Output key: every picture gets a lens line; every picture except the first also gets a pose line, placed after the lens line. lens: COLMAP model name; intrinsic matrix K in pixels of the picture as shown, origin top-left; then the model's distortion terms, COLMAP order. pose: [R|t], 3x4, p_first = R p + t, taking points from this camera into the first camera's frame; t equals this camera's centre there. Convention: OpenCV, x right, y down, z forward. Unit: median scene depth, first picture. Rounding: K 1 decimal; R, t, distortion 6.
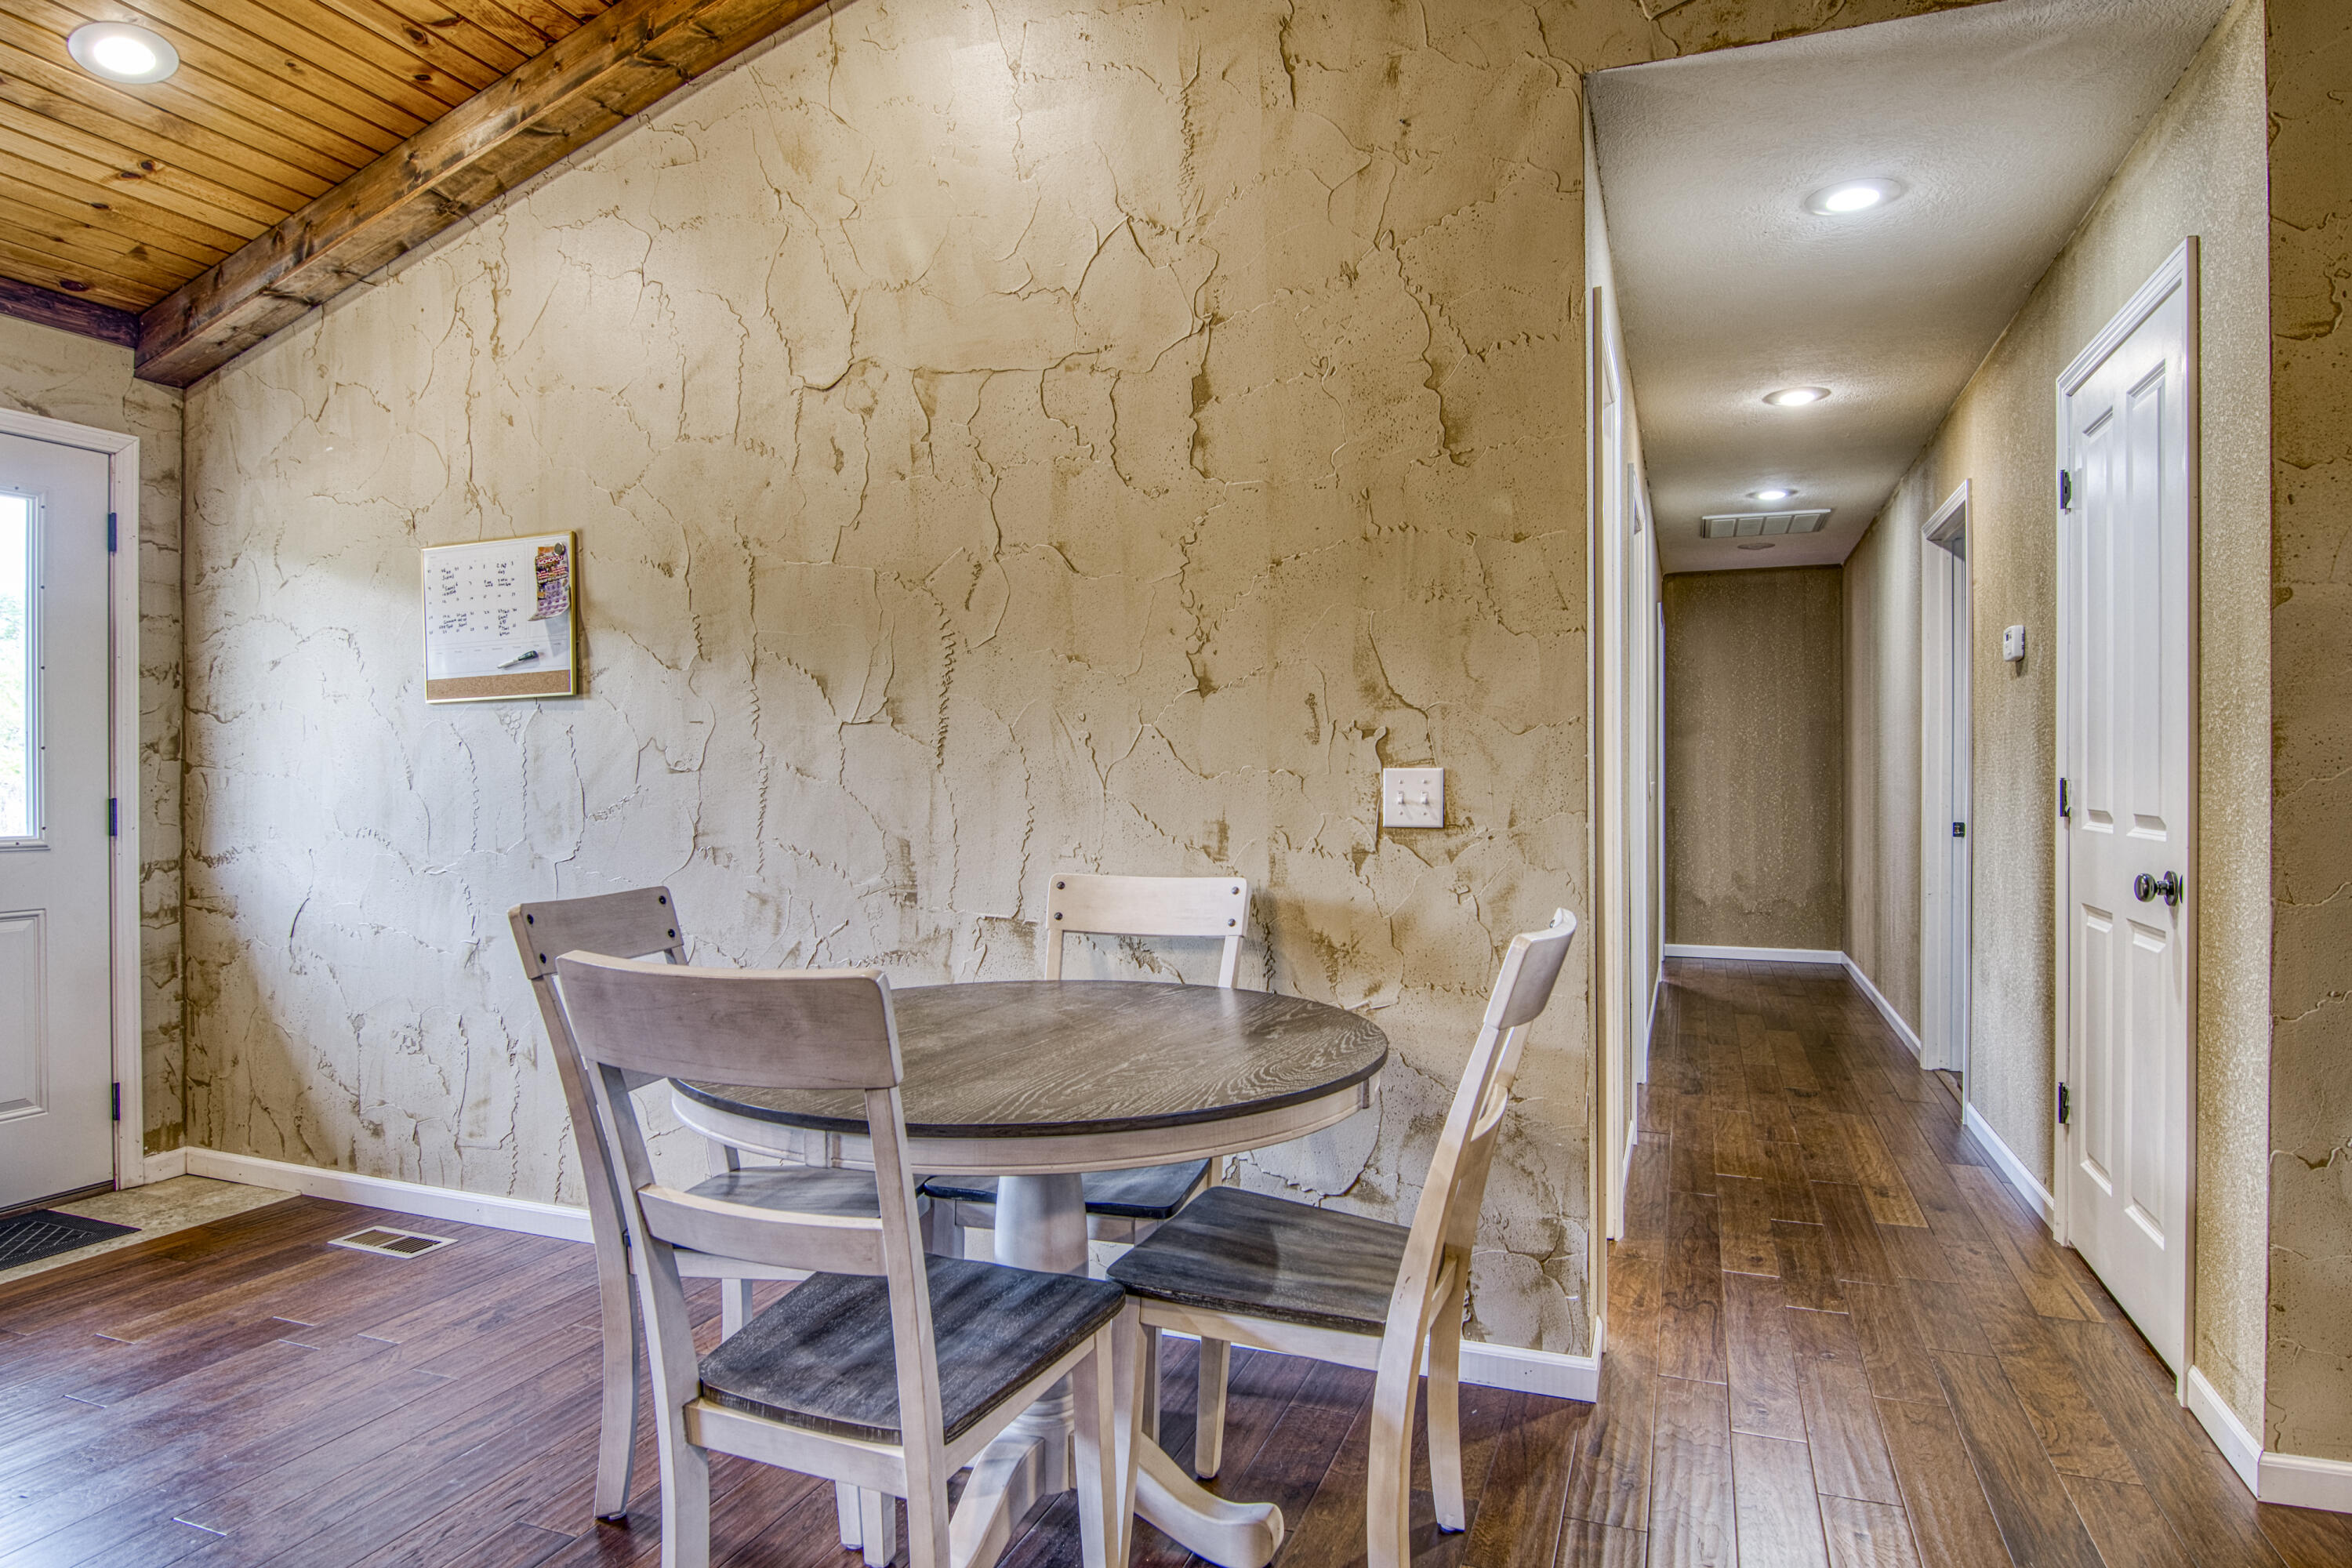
lens RADIAL K [[1371.3, 0, 1180.2], [0, 1371.3, 799.0], [0, 0, 1]] dist [-0.014061, -0.001097]
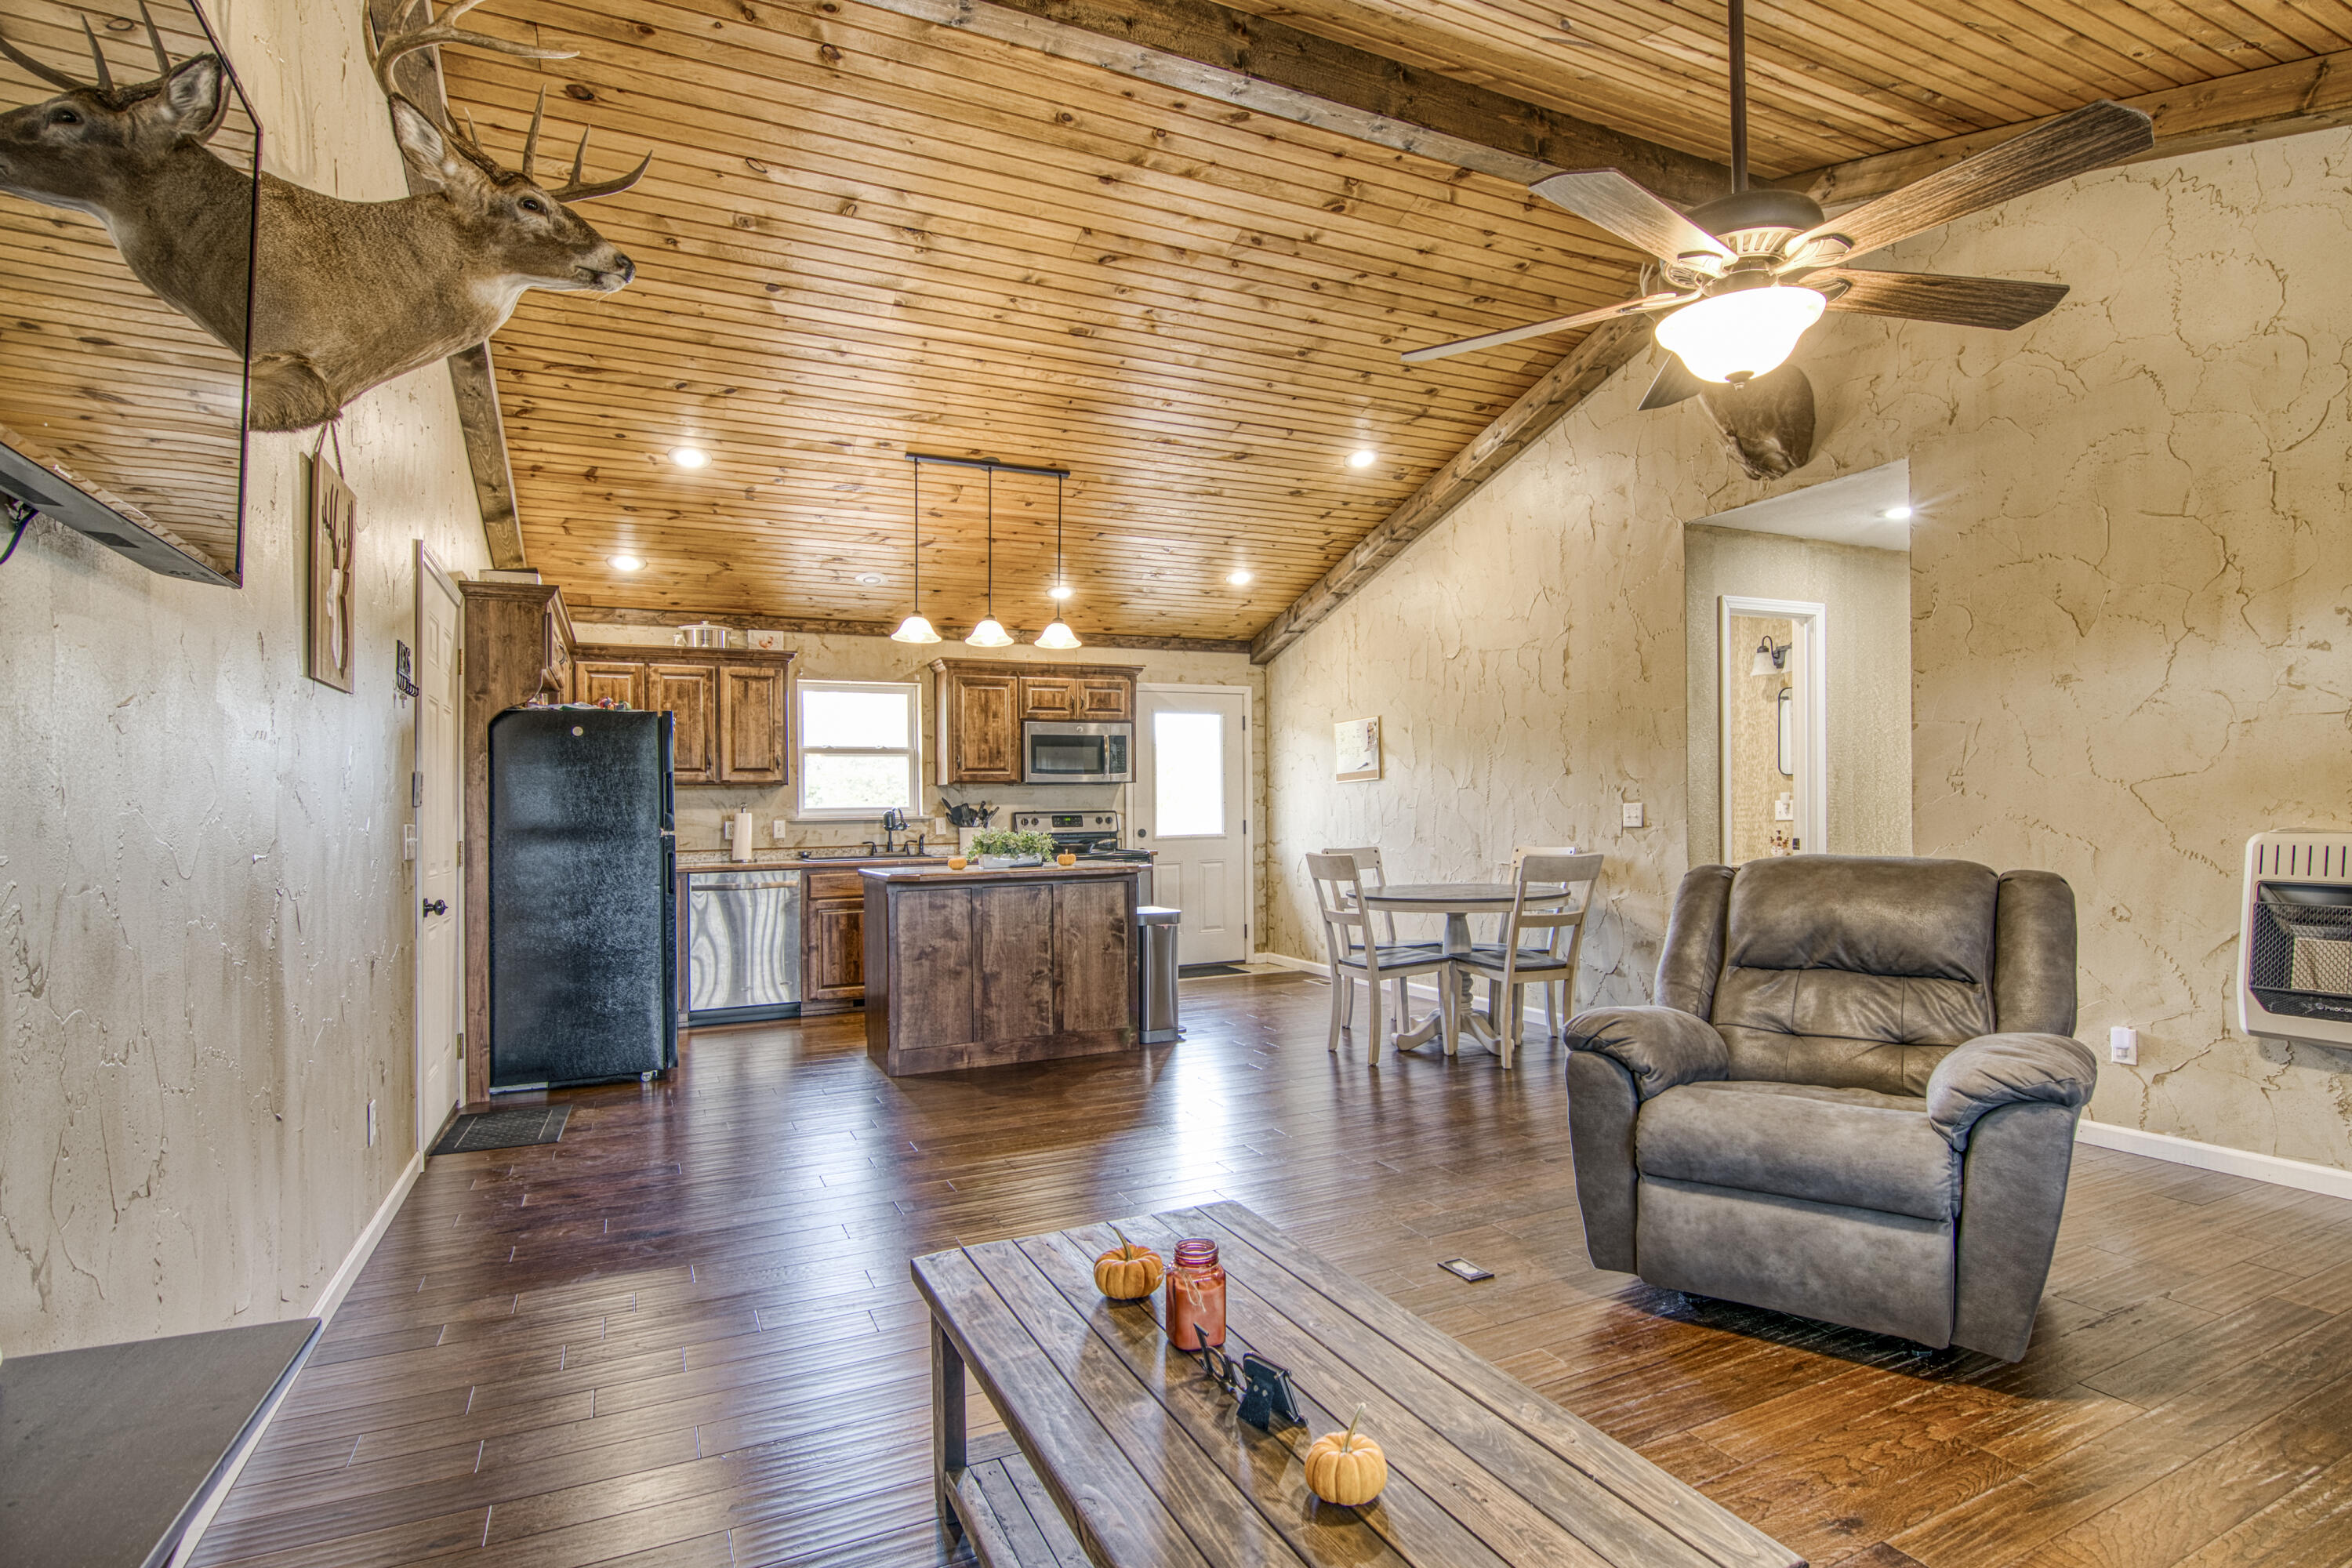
lens RADIAL K [[1168.6, 0, 1205.8], [0, 1168.6, 868.3], [0, 0, 1]] dist [-0.006528, -0.008193]
pose [[0.742012, 0.020931, -0.670060, 0.818265], [0.004305, 0.999343, 0.035984, 0.013228], [0.670373, -0.029585, 0.741435, -0.890655]]
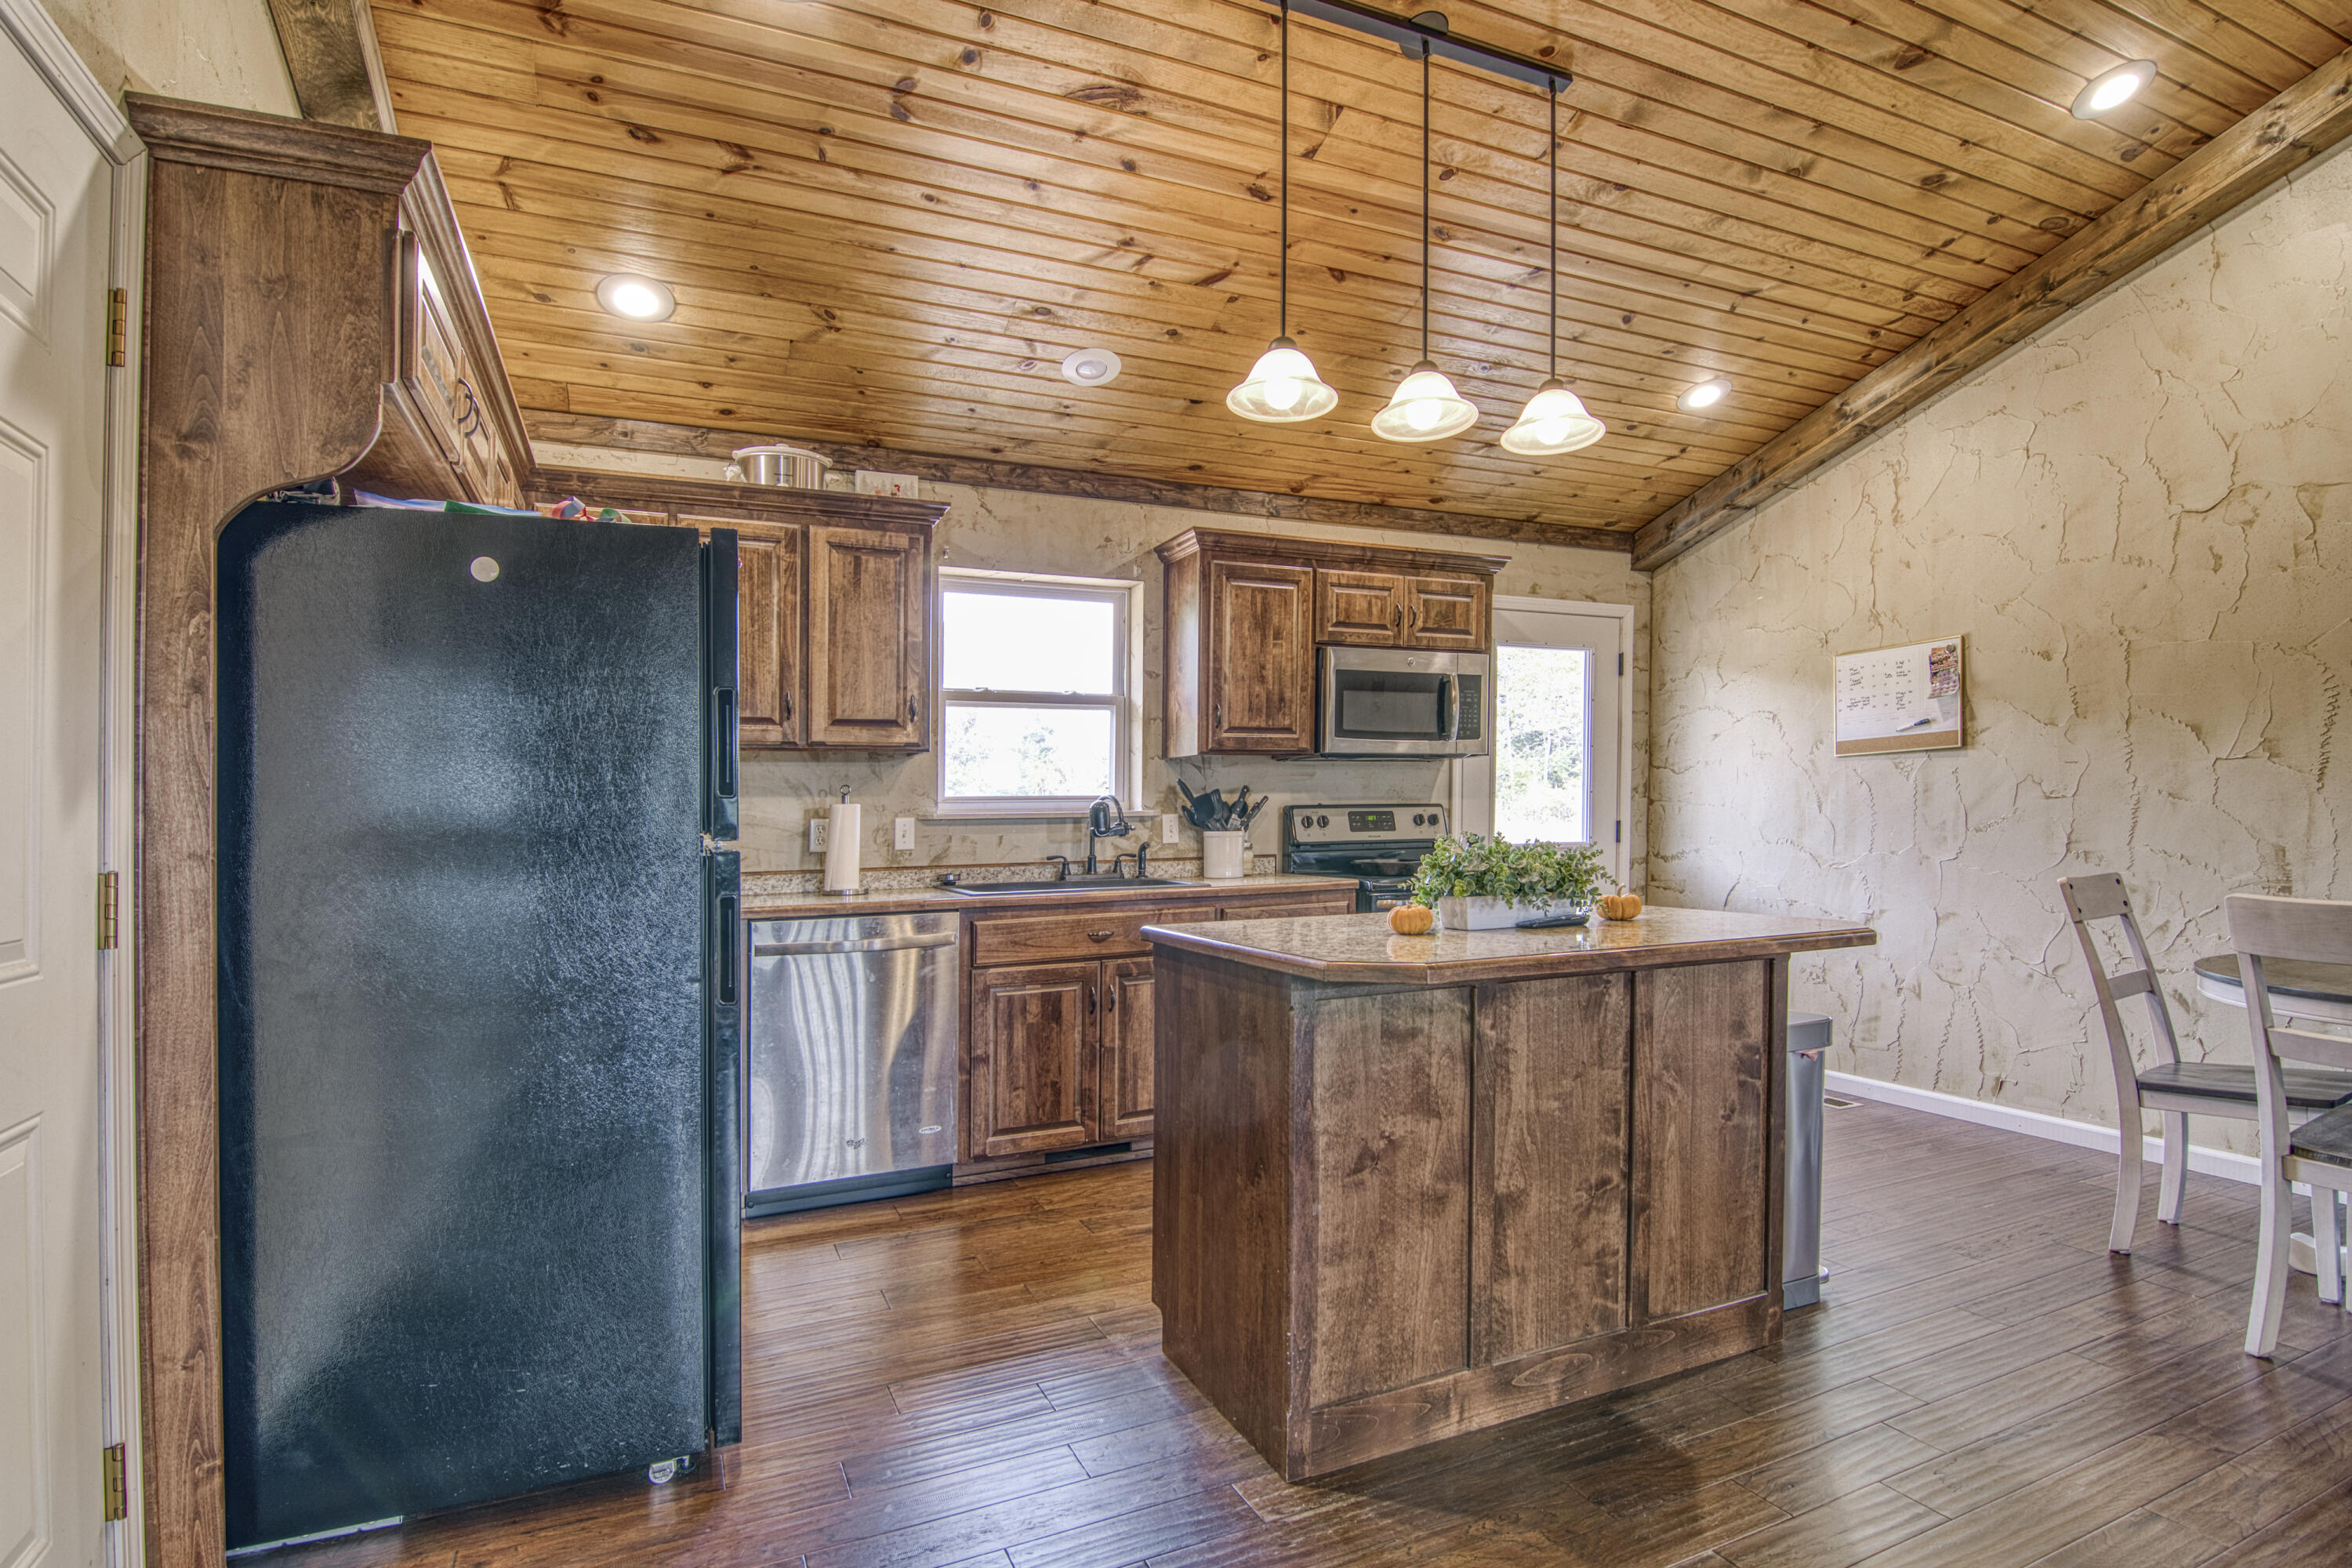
lens RADIAL K [[1168.6, 0, 1194.5], [0, 1168.6, 851.8], [0, 0, 1]] dist [-0.006528, -0.008193]
pose [[0.724525, 0.012212, -0.689140, -0.179416], [0.001758, 0.999807, 0.019566, 0.010808], [0.689246, -0.015388, 0.724364, -0.479296]]
